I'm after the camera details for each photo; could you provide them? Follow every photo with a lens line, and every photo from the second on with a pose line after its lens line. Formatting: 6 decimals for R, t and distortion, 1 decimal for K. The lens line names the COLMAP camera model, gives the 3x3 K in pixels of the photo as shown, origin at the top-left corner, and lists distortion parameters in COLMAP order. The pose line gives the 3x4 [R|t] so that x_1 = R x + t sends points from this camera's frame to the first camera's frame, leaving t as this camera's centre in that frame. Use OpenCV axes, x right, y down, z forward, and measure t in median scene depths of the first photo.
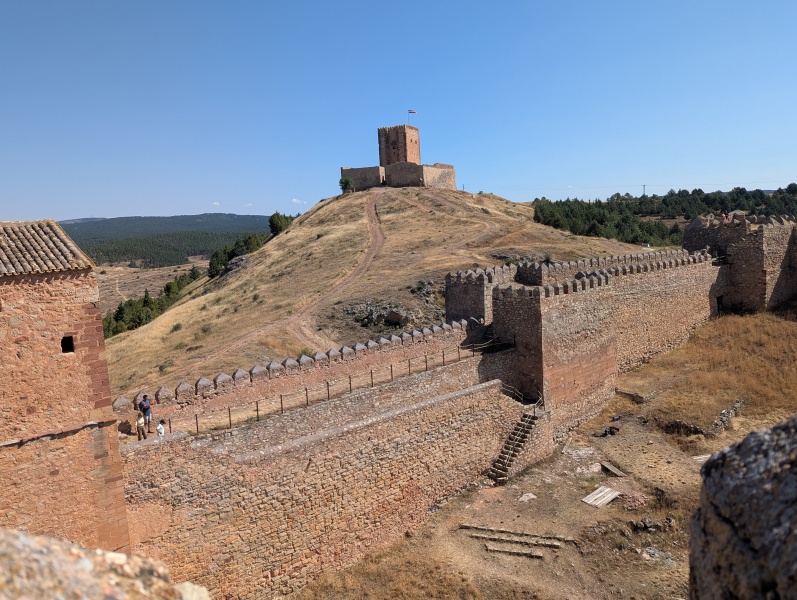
lens RADIAL K [[549.2, 0, 397.4], [0, 549.2, 300.5], [0, 0, 1]] dist [0.037260, -0.009946]
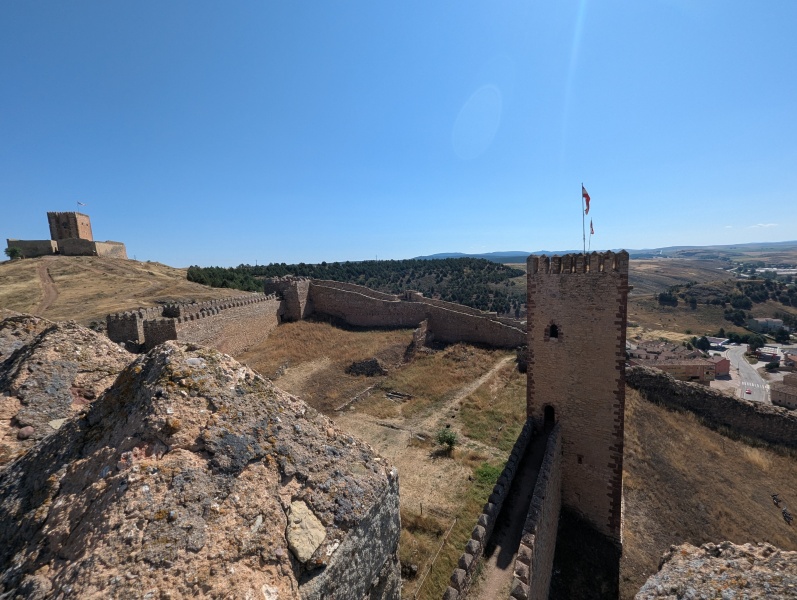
lens RADIAL K [[326.1, 0, 404.8], [0, 326.1, 307.8], [0, 0, 1]] dist [-0.002004, -0.000479]
pose [[0.731786, -0.071058, 0.677820, 0.059383], [0.102874, 0.994671, -0.006790, 0.017077], [-0.673726, 0.074699, 0.735196, -0.178922]]
